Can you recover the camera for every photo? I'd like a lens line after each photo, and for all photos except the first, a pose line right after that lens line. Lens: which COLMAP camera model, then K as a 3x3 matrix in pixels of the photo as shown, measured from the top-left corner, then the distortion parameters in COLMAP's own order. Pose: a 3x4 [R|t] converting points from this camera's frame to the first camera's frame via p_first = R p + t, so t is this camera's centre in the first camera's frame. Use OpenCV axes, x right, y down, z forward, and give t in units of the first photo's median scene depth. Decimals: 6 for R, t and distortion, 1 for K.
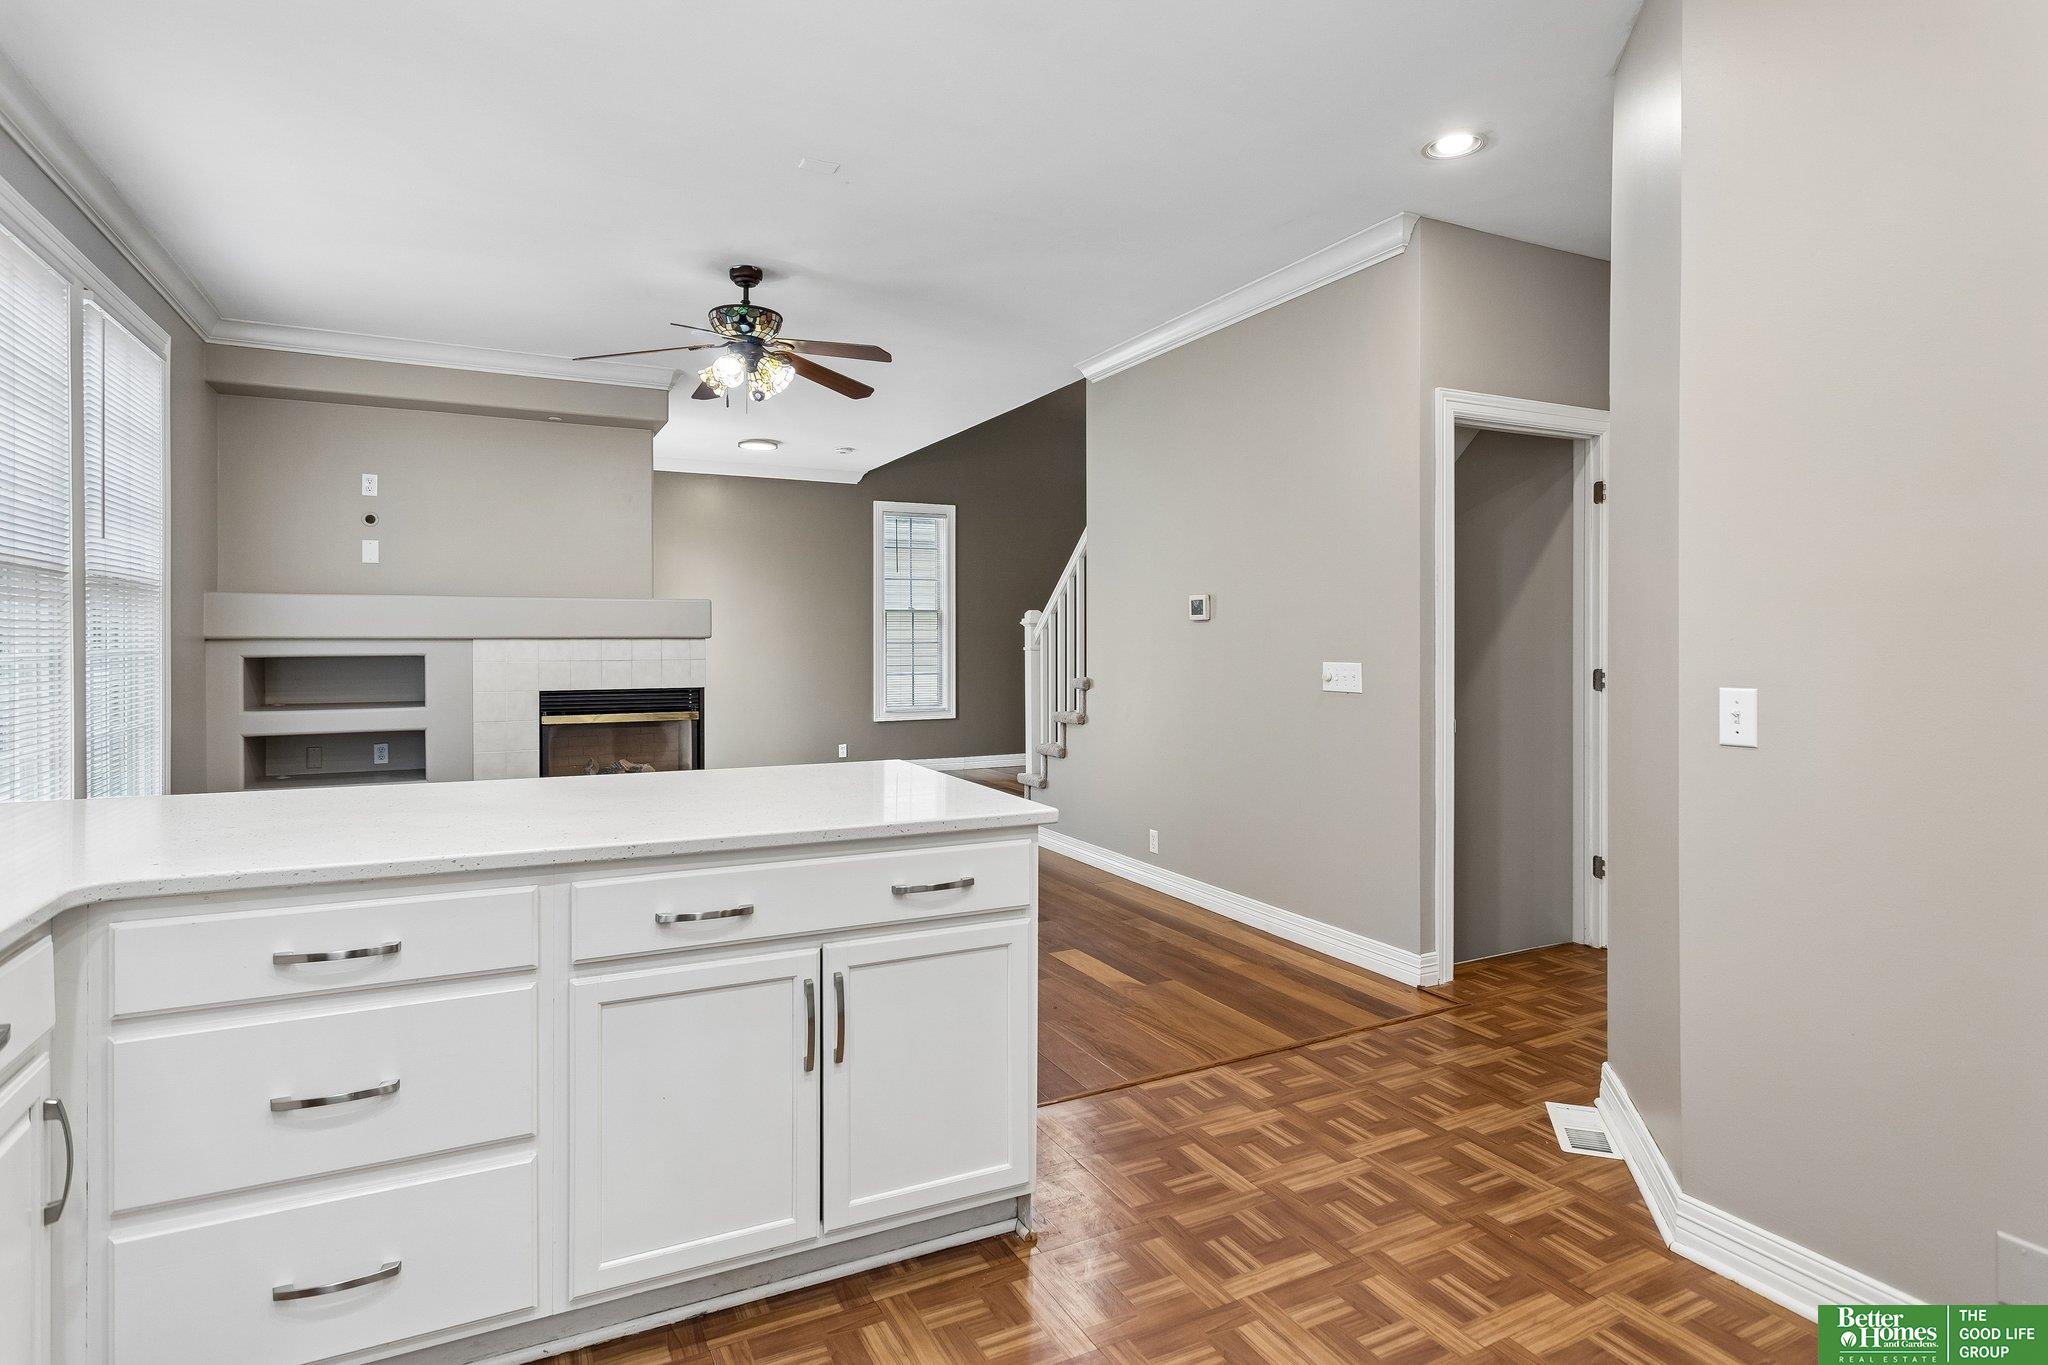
lens RADIAL K [[1090.4, 0, 1025.1], [0, 1090.4, 672.4], [0, 0, 1]] dist [-0.000676, -0.000039]
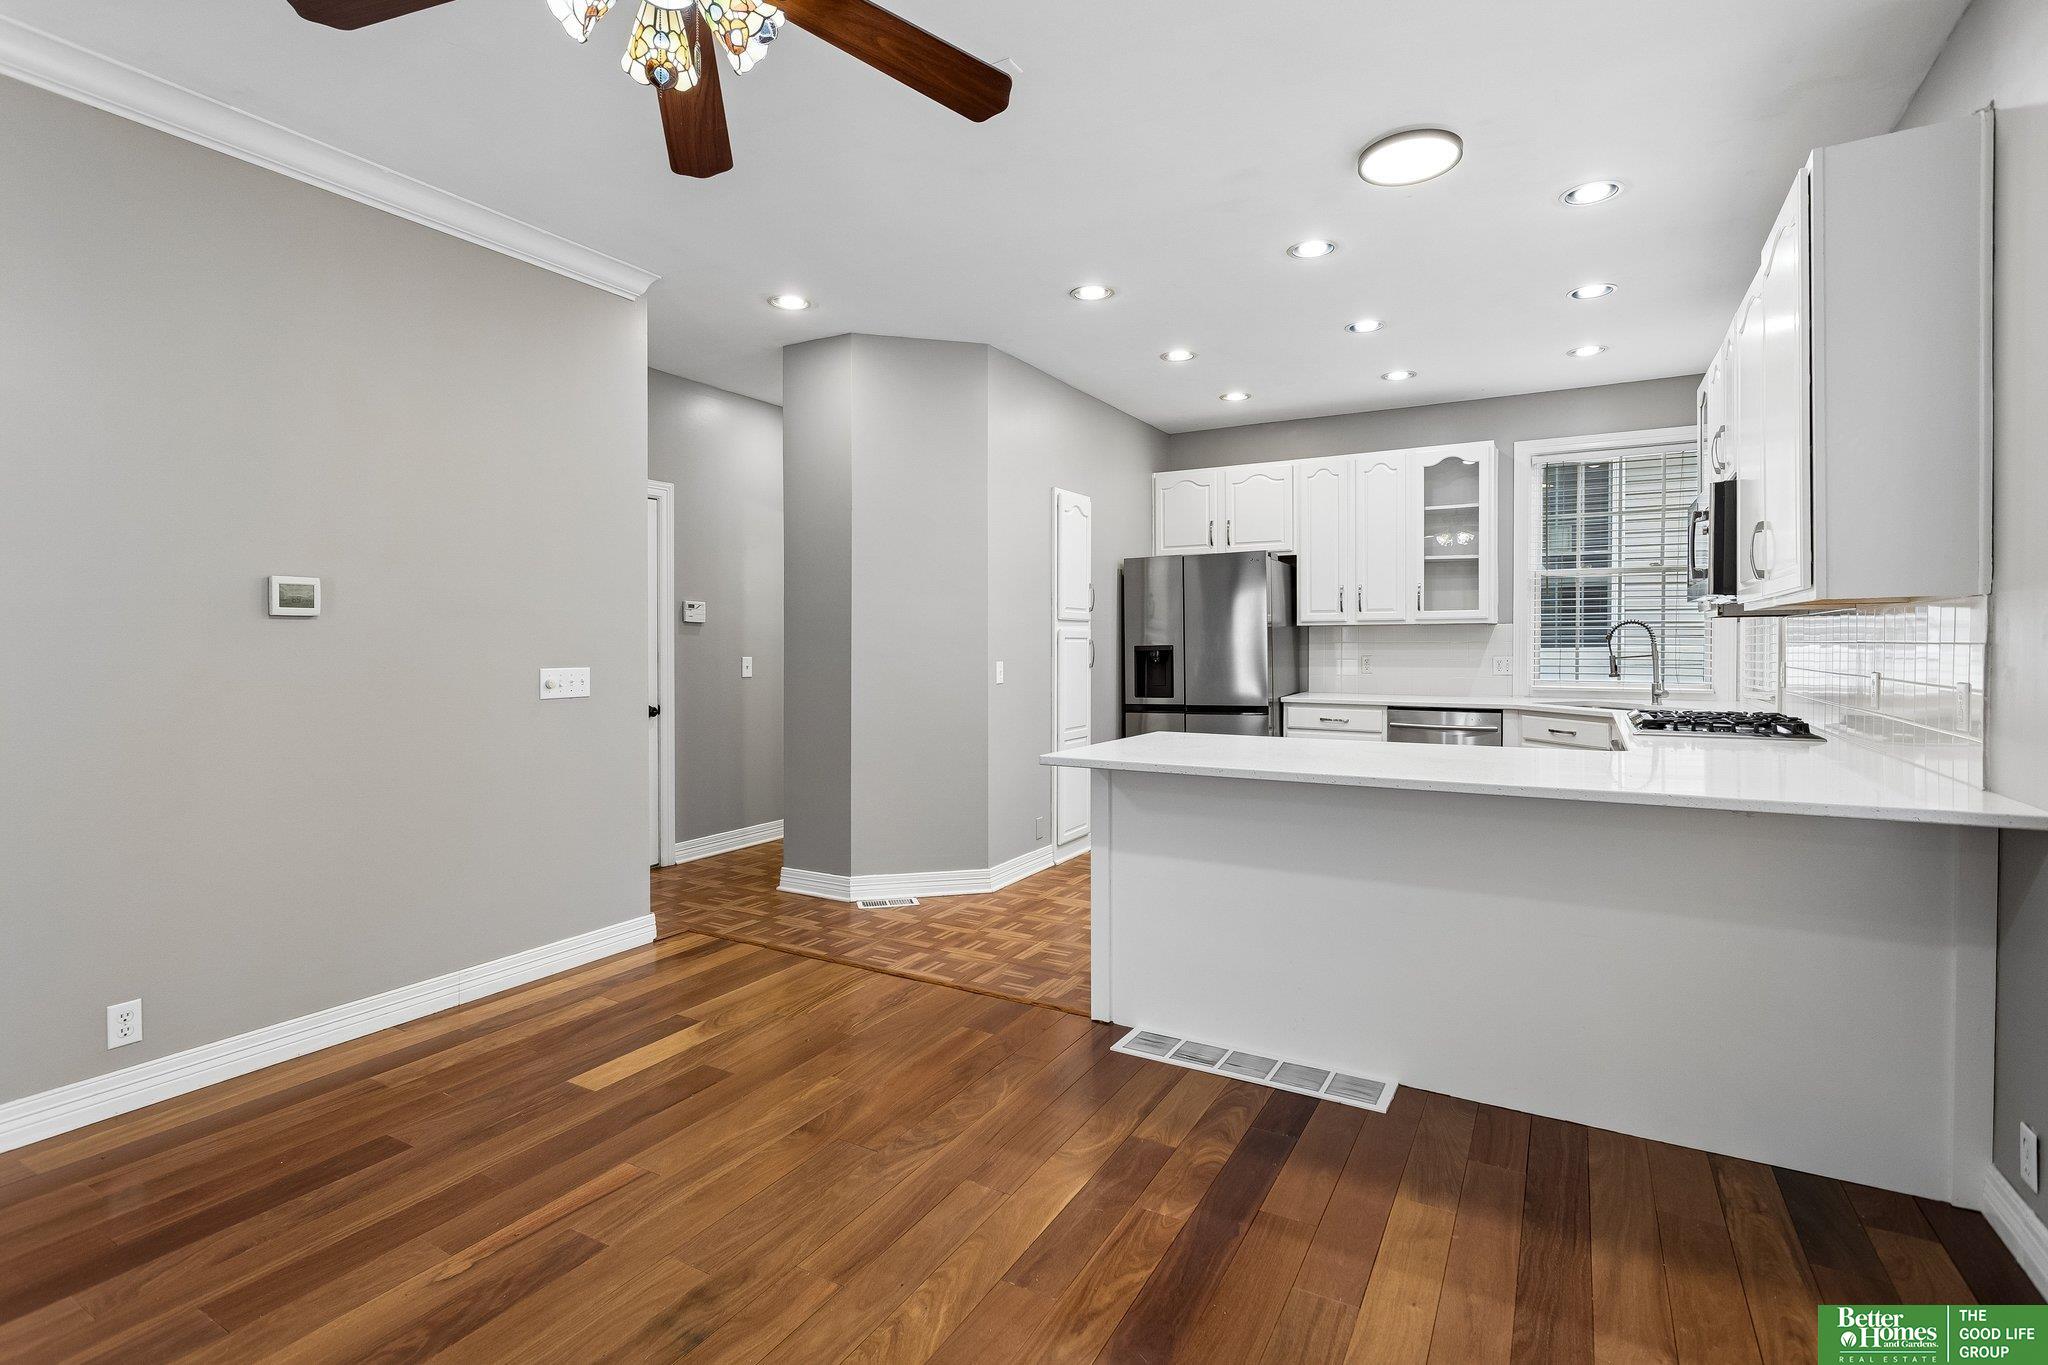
lens RADIAL K [[978.9, 0, 1021.2], [0, 978.9, 664.2], [0, 0, 1]] dist [0.001153, 0.000769]
pose [[-0.559591, -0.016276, 0.828609, -0.920464], [0.028132, 0.998858, 0.038618, -0.048004], [-0.828292, 0.044921, -0.558494, 1.574076]]
